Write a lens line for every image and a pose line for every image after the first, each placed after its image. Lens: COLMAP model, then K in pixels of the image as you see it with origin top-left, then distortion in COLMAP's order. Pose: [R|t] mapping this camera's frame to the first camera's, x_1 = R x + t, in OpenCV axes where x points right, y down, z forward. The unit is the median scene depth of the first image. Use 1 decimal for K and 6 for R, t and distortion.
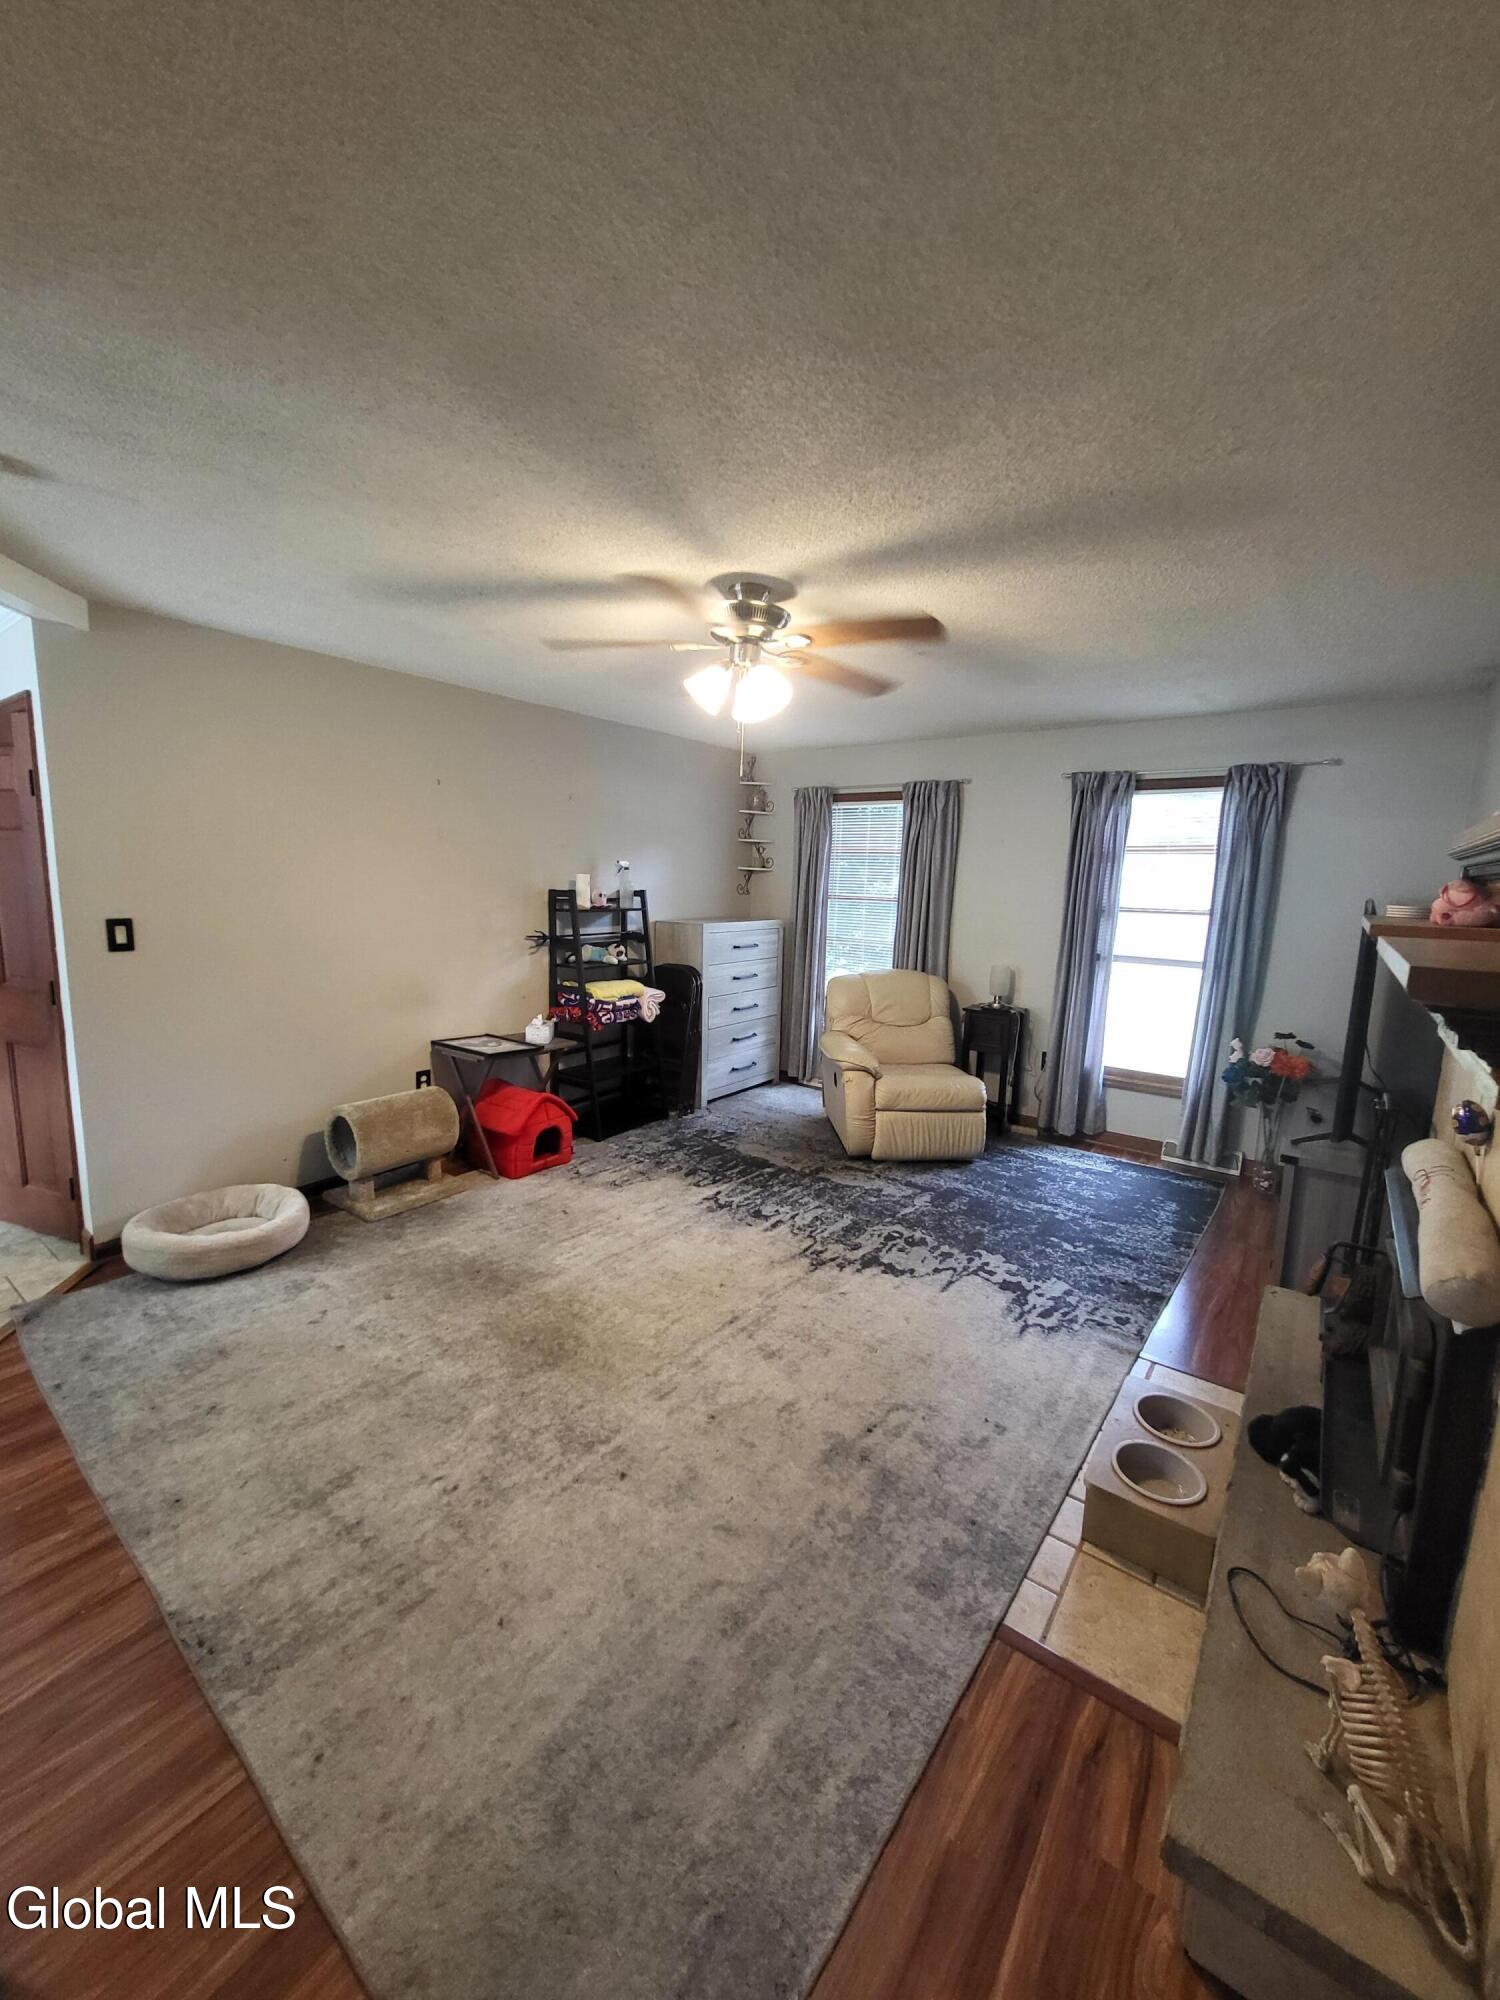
lens RADIAL K [[769.8, 0, 742.9], [0, 769.8, 996.2], [0, 0, 1]] dist [-0.001342, -0.000217]
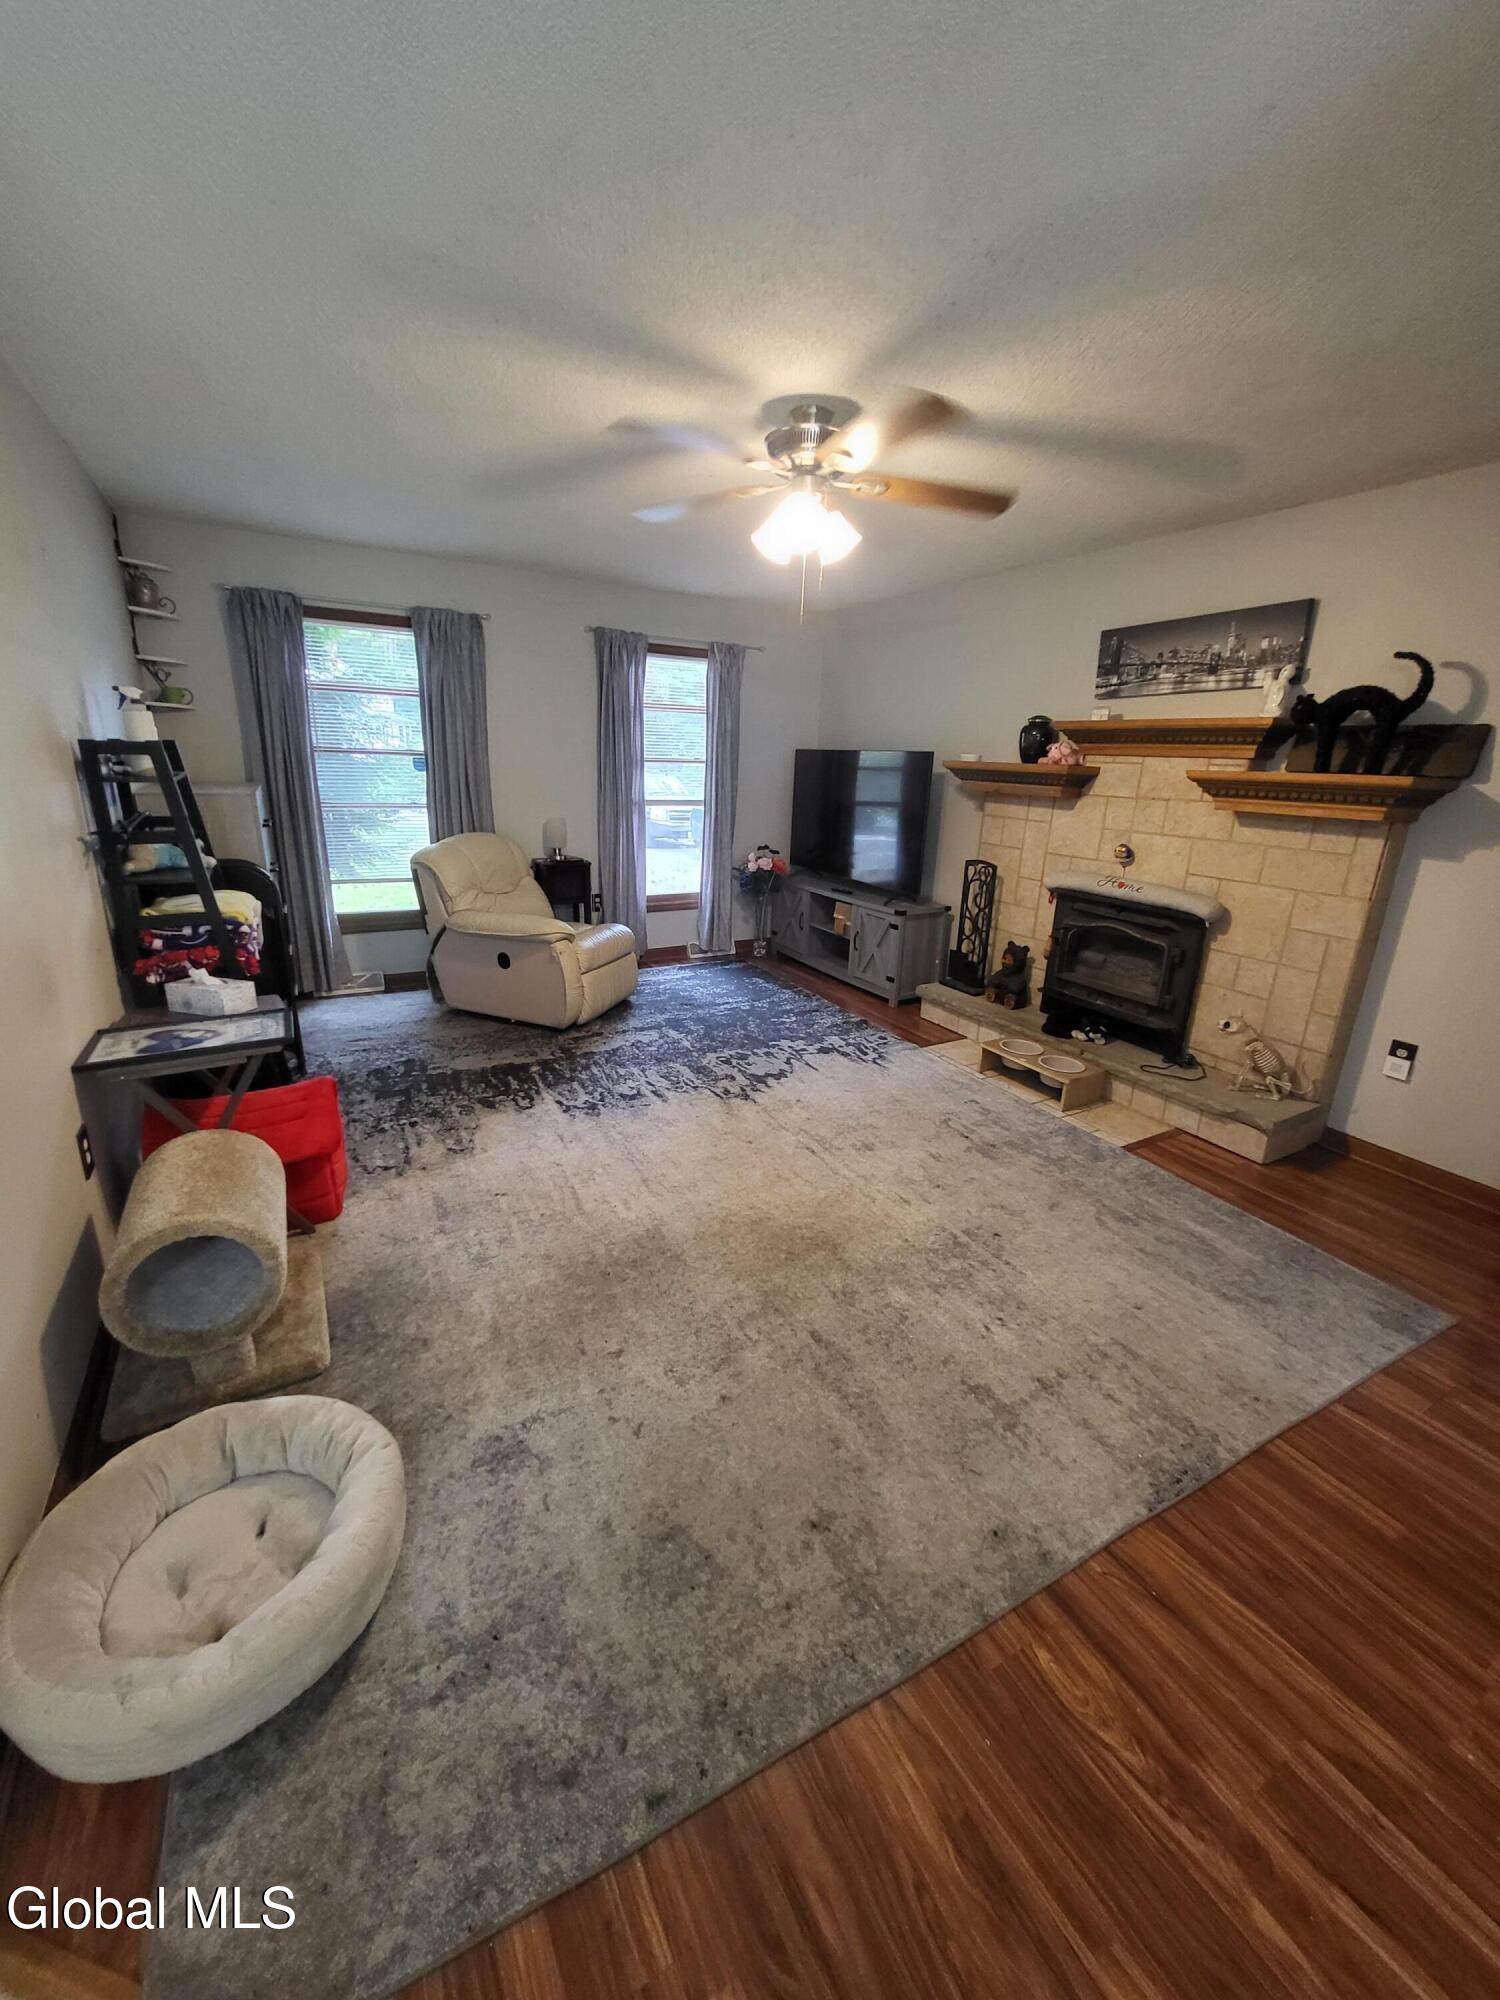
lens RADIAL K [[769.8, 0, 742.9], [0, 769.8, 996.2], [0, 0, 1]] dist [-0.001342, -0.000217]
pose [[0.409186, -0.285737, 0.866557, -0.697723], [0.114199, 0.958273, 0.262054, -0.070438], [-0.905276, -0.008269, 0.424742, 0.450370]]
